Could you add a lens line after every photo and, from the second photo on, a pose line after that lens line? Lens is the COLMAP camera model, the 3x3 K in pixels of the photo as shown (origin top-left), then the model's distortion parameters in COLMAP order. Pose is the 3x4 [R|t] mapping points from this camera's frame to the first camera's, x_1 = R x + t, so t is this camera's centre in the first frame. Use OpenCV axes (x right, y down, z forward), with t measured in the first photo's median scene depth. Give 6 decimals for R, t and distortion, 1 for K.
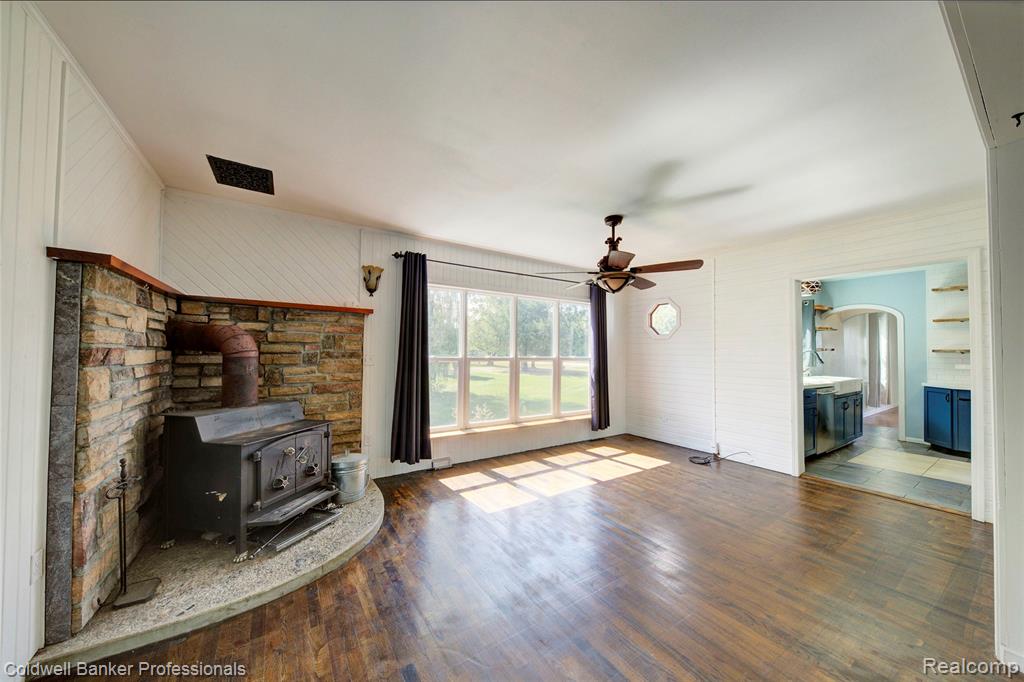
lens RADIAL K [[351.9, 0, 518.2], [0, 351.9, 343.8], [0, 0, 1]] dist [0.001823, -0.003559]
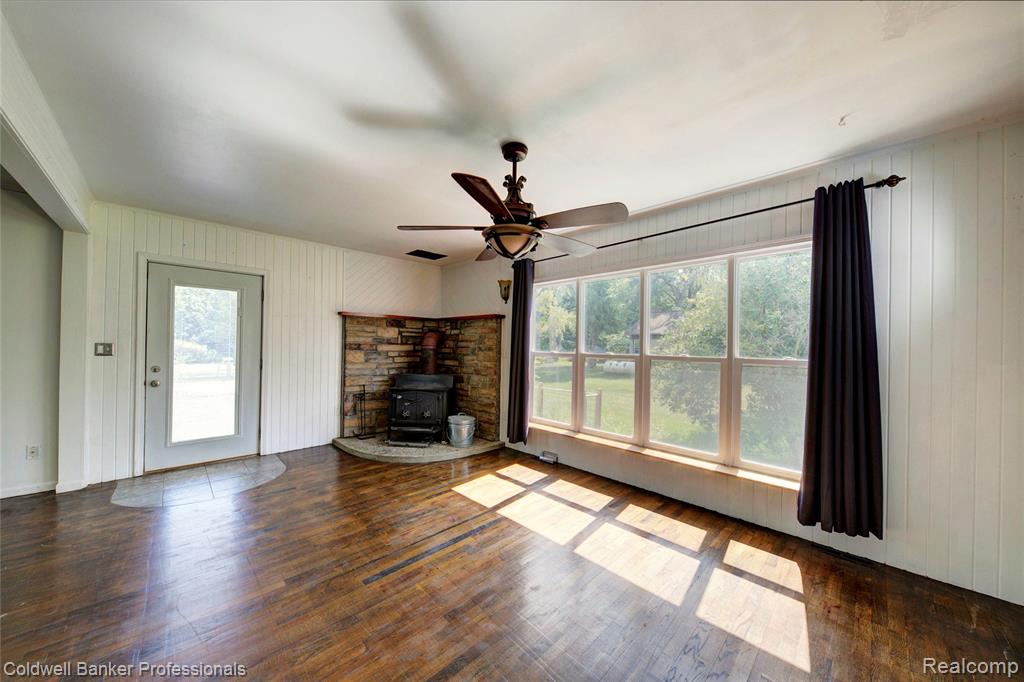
lens RADIAL K [[351.9, 0, 510.6], [0, 351.9, 346.1], [0, 0, 1]] dist [0.001823, -0.003559]
pose [[0.182696, -0.007756, -0.983139, 0.947534], [0.009607, 0.999935, -0.006104, 0.031727], [0.983122, -0.008330, 0.182759, 0.878179]]
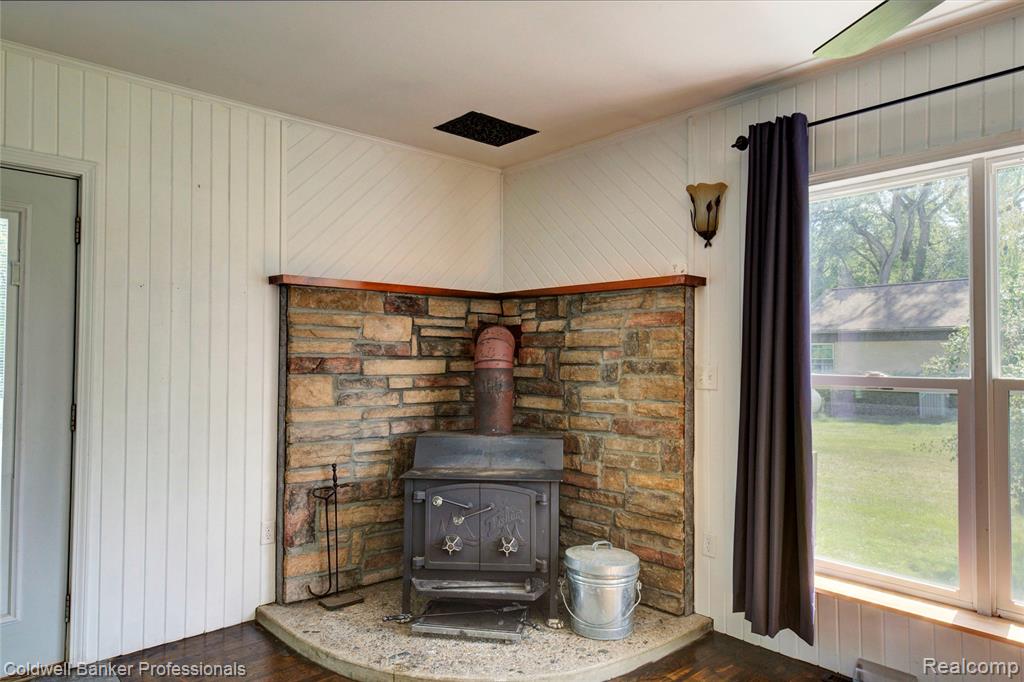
lens RADIAL K [[656.9, 0, 512.0], [0, 656.9, 344.2], [0, 0, 1]] dist [0.000553, 0.007516]
pose [[0.142054, -0.032706, -0.989318, 0.484222], [0.020282, 0.999340, -0.030125, 0.023054], [0.989651, -0.015786, 0.142624, 0.678575]]
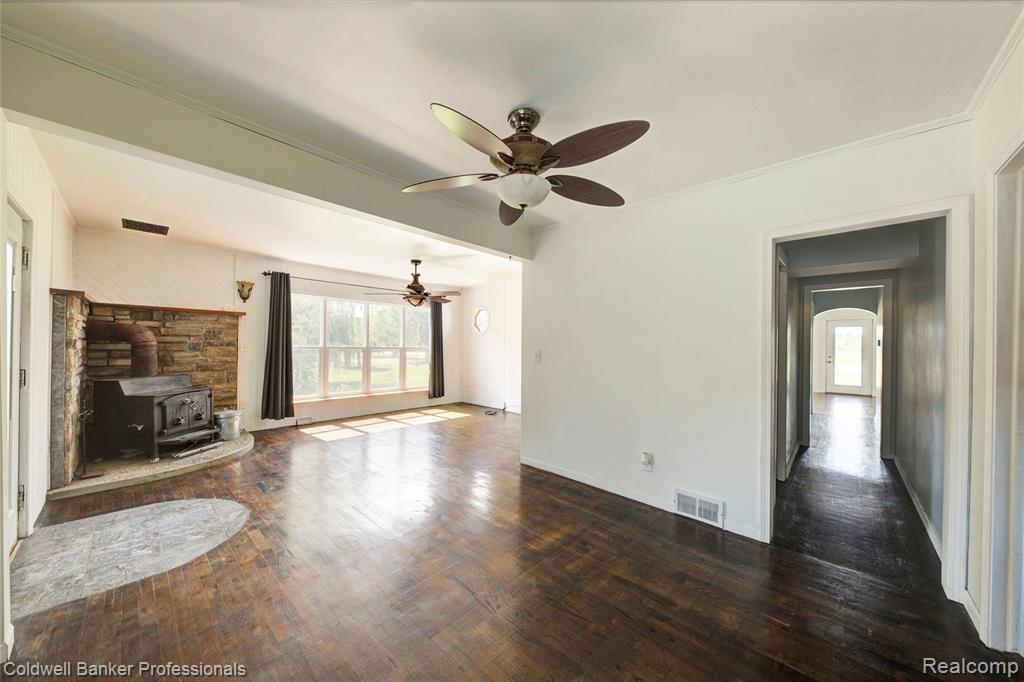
lens RADIAL K [[351.9, 0, 518.5], [0, 351.9, 343.5], [0, 0, 1]] dist [0.001823, -0.003559]
pose [[0.969291, 0.004065, 0.245884, 0.334616], [-0.009780, 0.999710, 0.022027, -0.014742], [-0.245723, -0.023755, 0.969049, -0.710685]]
